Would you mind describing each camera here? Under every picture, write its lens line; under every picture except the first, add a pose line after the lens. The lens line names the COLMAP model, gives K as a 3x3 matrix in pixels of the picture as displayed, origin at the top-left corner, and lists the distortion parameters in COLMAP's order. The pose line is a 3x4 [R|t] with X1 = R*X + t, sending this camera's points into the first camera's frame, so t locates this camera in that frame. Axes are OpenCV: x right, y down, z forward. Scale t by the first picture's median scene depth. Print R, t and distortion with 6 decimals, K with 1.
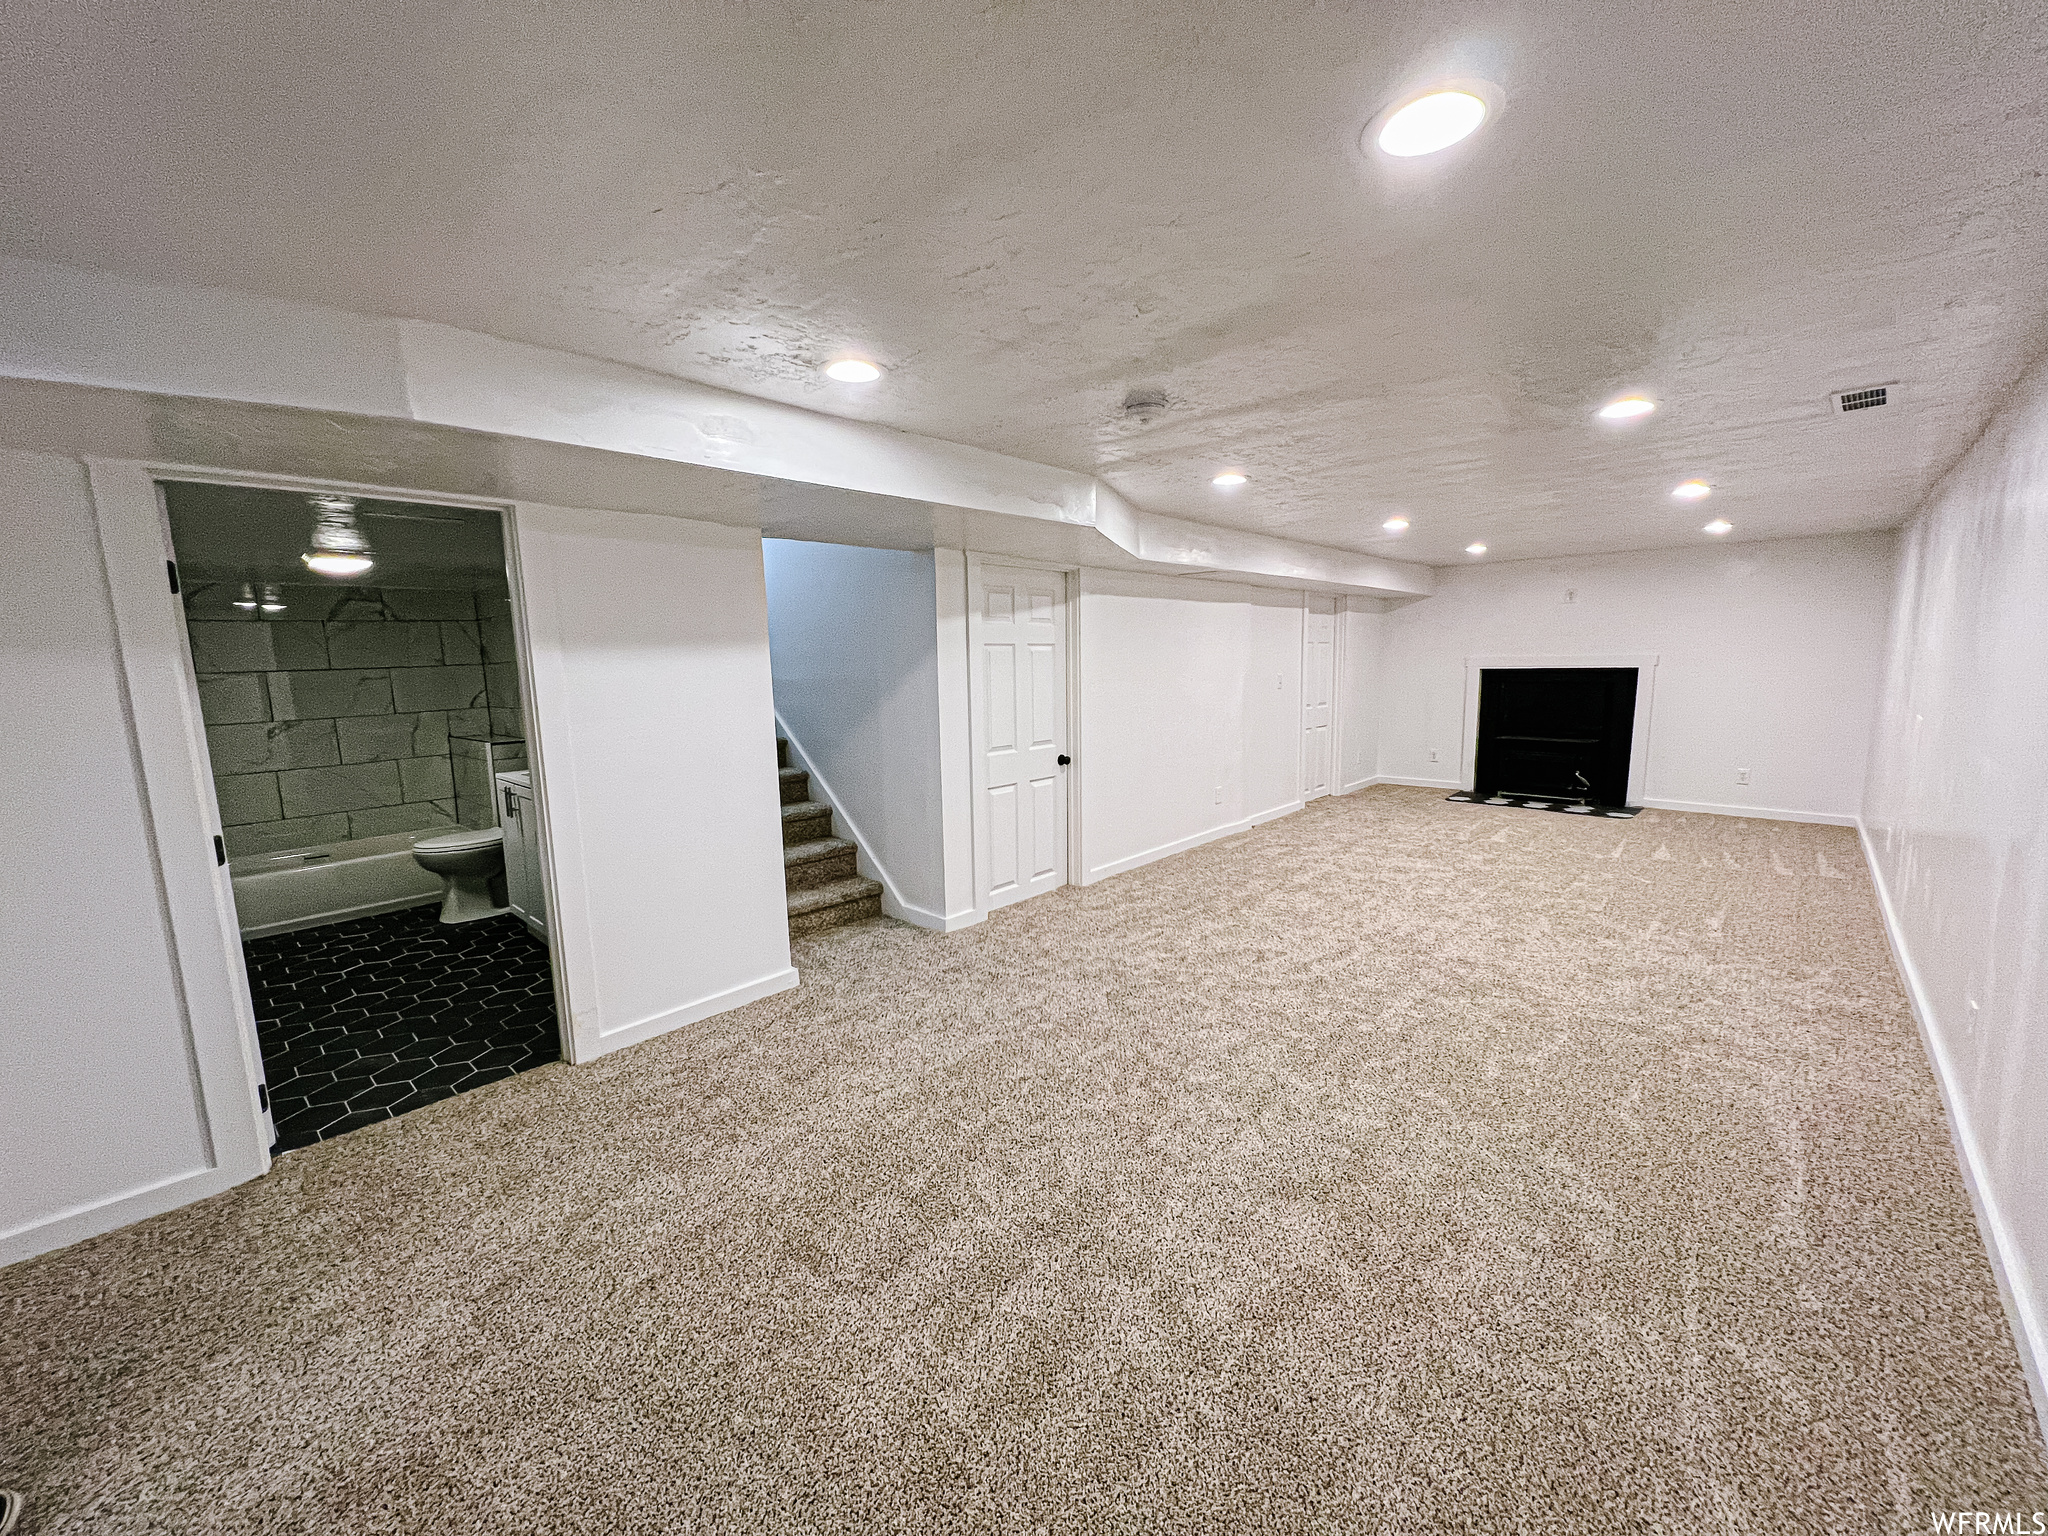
lens RADIAL K [[816.5, 0, 1020.1], [0, 816.5, 768.7], [0, 0, 1]] dist [-0.000547, 0.000560]
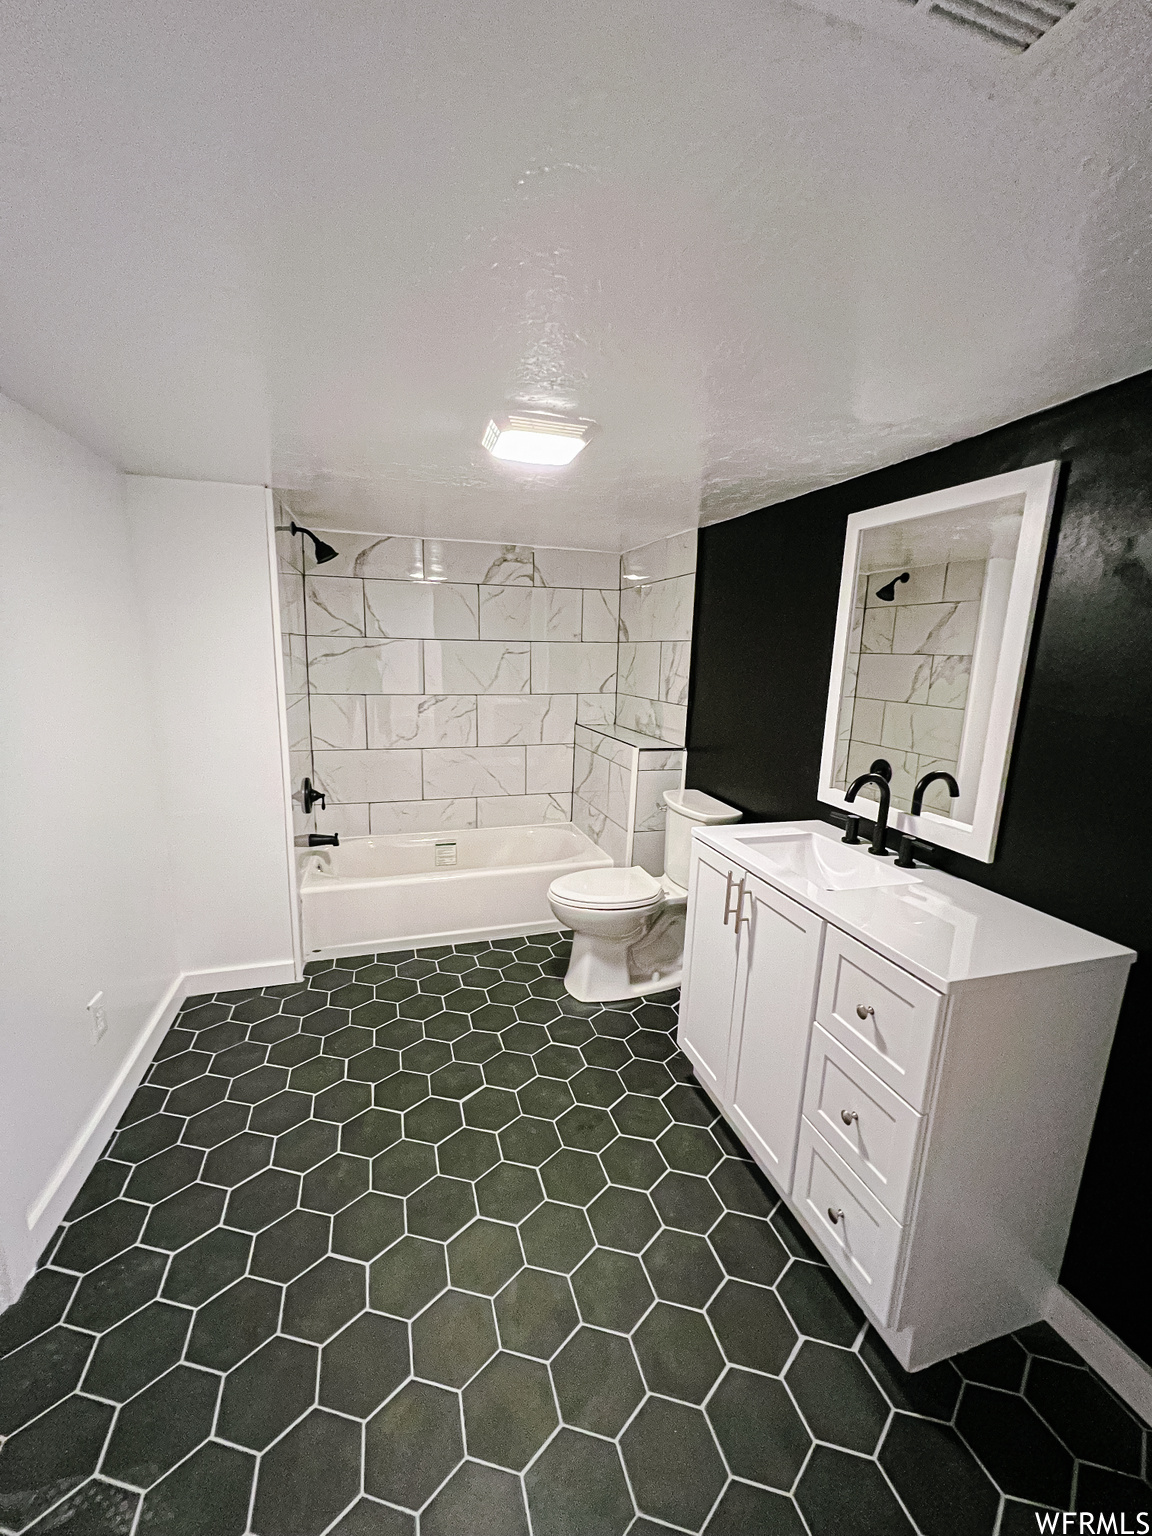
lens RADIAL K [[612.4, 0, 574.9], [0, 612.4, 765.4], [0, 0, 1]] dist [-0.000547, 0.000560]
pose [[0.866677, 0.133194, -0.480760, -0.411495], [-0.115503, 0.991088, 0.066358, -0.042378], [0.485314, -0.001982, 0.874338, 0.463132]]
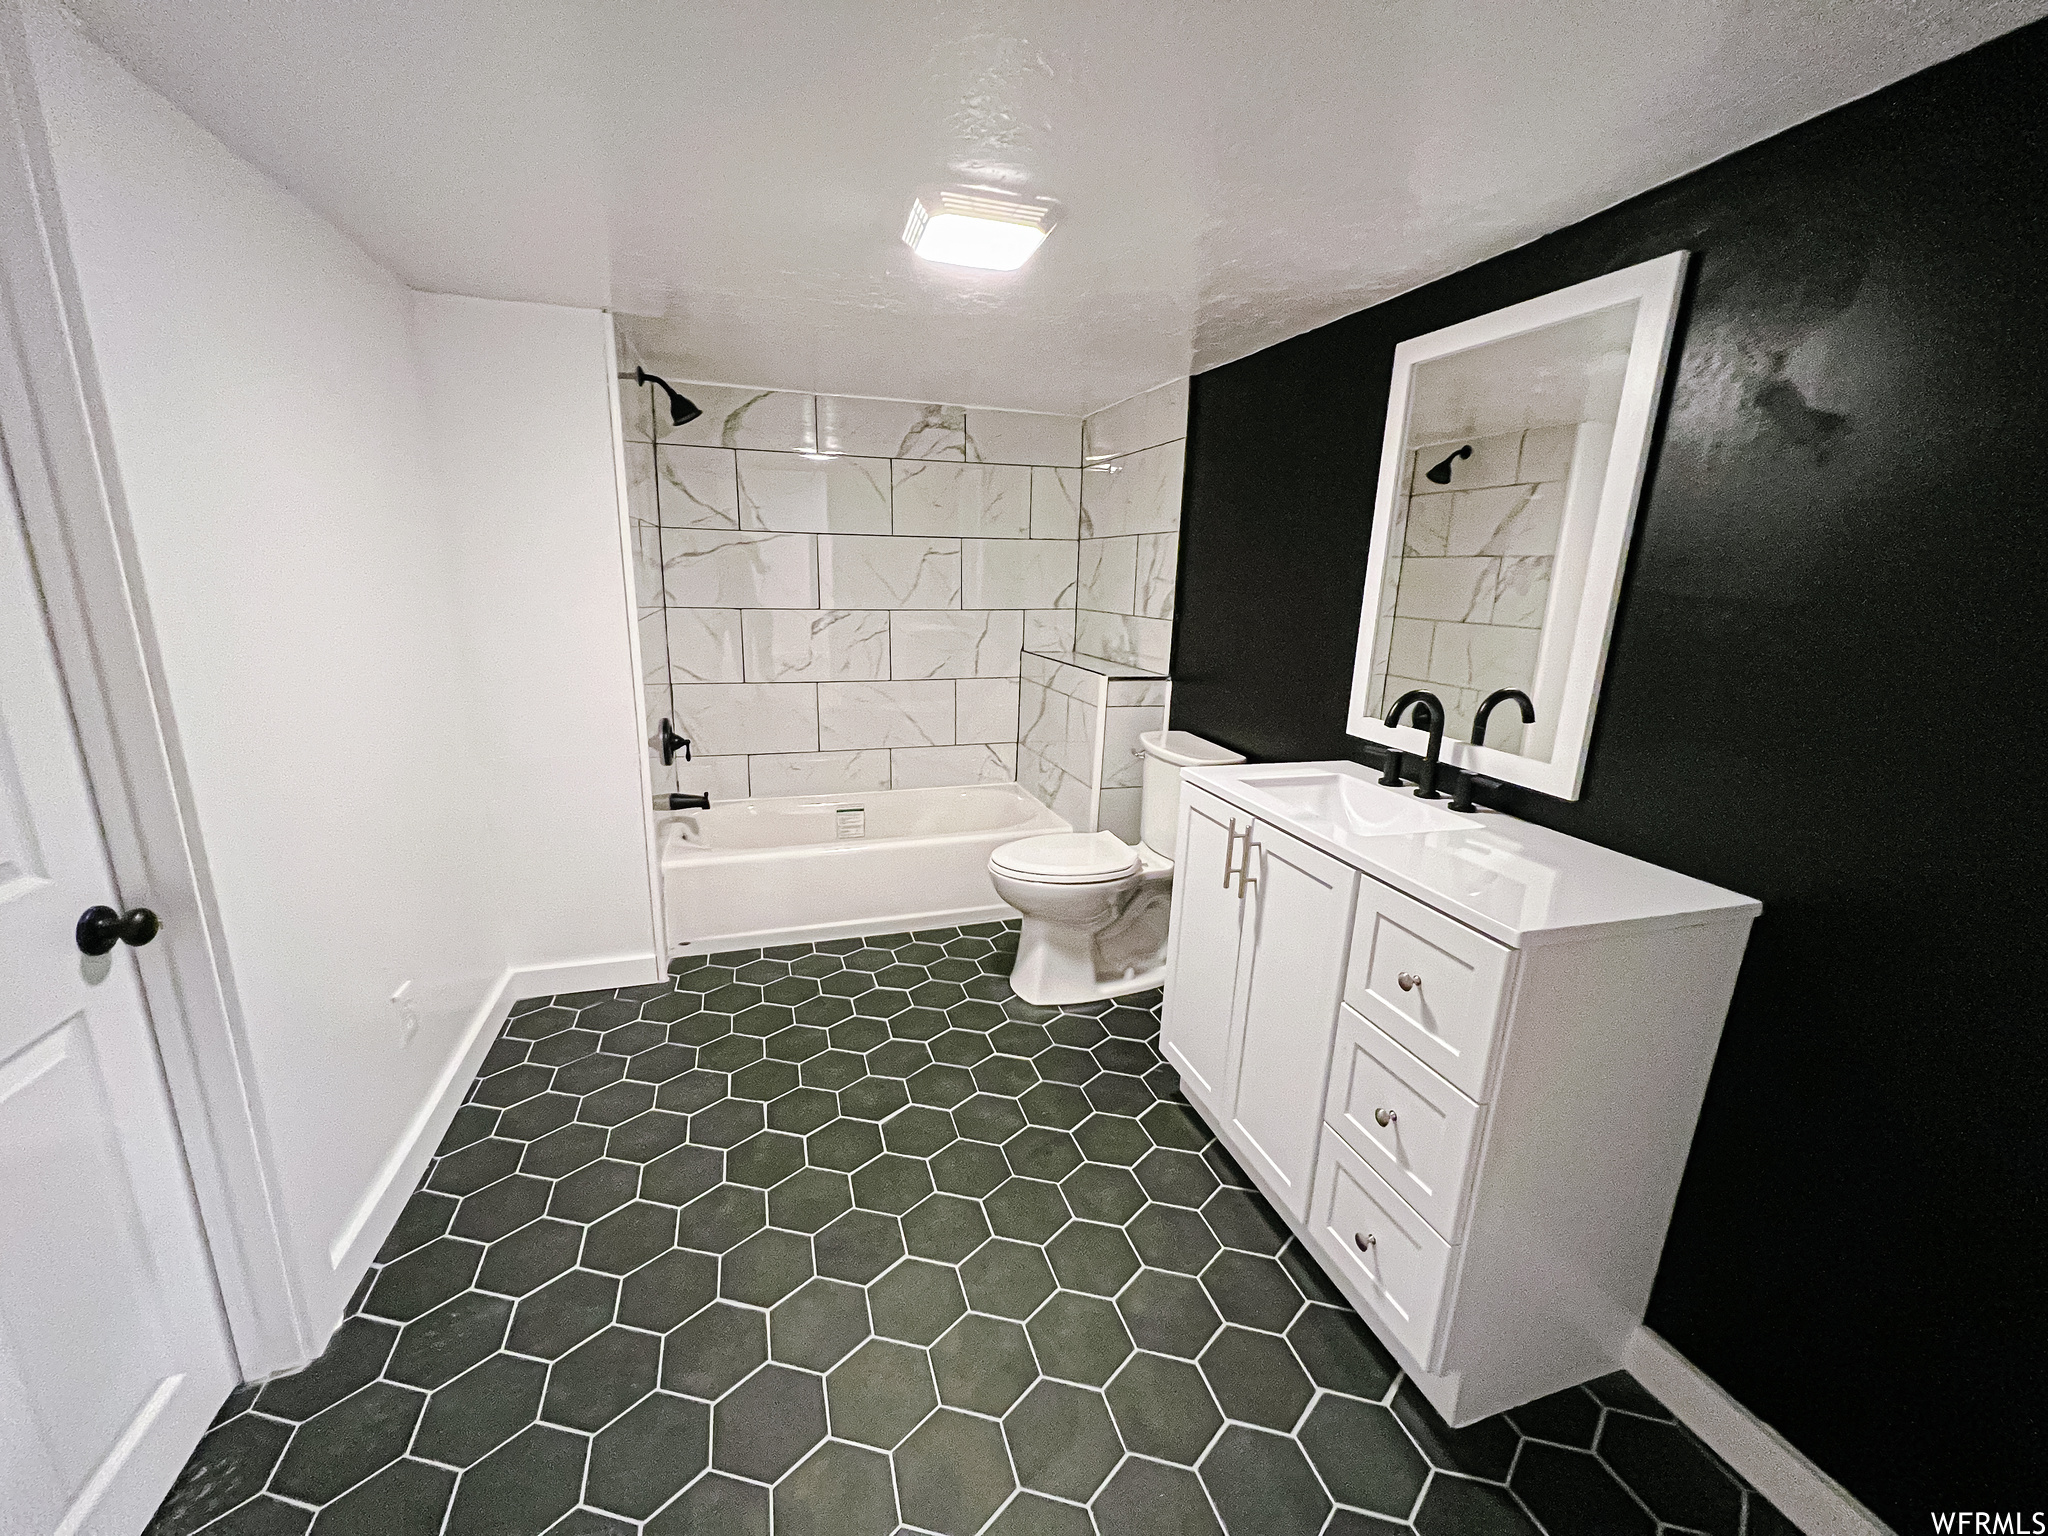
lens RADIAL K [[816.5, 0, 1020.1], [0, 816.5, 768.7], [0, 0, 1]] dist [-0.000547, 0.000560]
pose [[0.869789, 0.156401, -0.467981, -0.412313], [-0.114731, 0.986545, 0.116468, -0.024448], [0.479900, -0.047610, 0.876030, 0.457897]]
